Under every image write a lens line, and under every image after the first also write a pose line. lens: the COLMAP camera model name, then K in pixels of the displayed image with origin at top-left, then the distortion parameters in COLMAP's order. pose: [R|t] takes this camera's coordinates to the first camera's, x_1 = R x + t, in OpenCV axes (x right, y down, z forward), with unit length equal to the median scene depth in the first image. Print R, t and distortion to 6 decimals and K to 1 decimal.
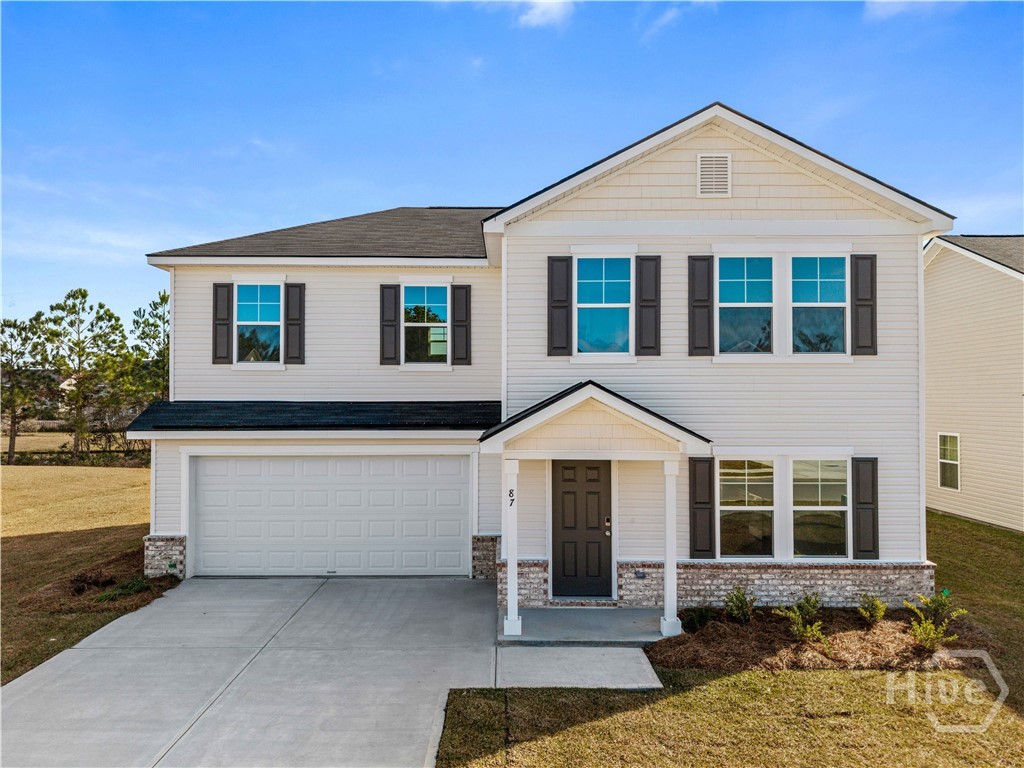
lens RADIAL K [[695.8, 0, 503.6], [0, 695.8, 388.1], [0, 0, 1]] dist [0.010112, 0.000583]
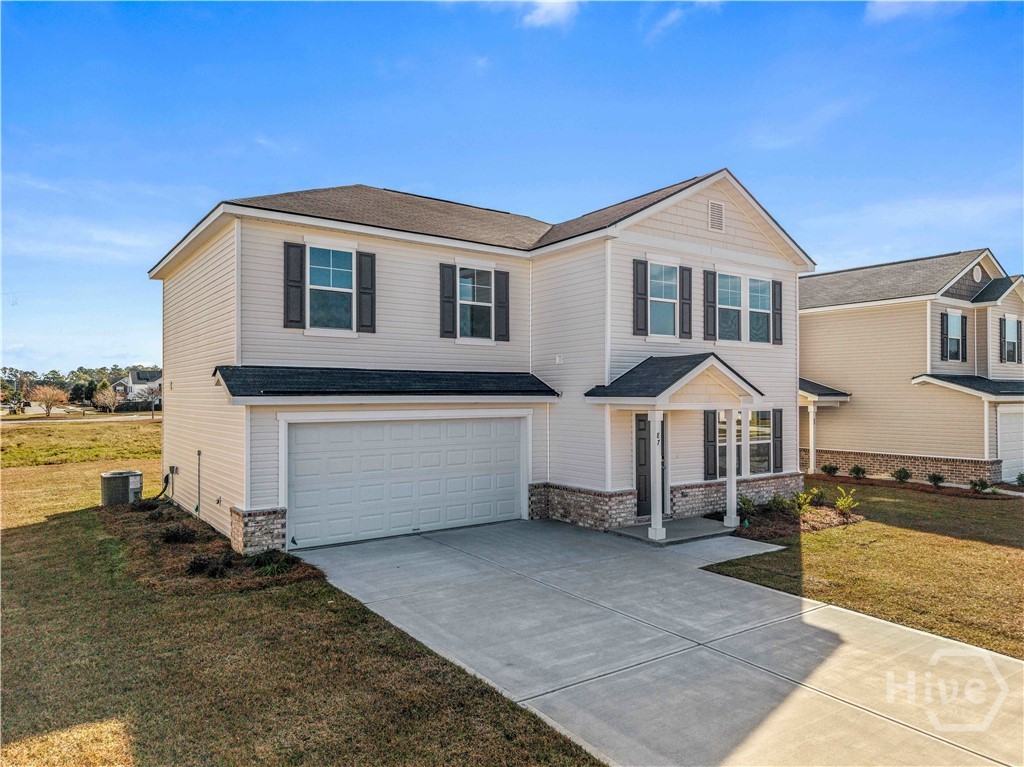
lens RADIAL K [[695.8, 0, 510.2], [0, 695.8, 392.9], [0, 0, 1]] dist [0.010112, 0.000583]
pose [[0.810851, 0.001408, 0.585251, -0.894698], [-0.008321, 0.999924, 0.009123, 0.052832], [-0.585194, -0.012268, 0.810801, 0.067601]]
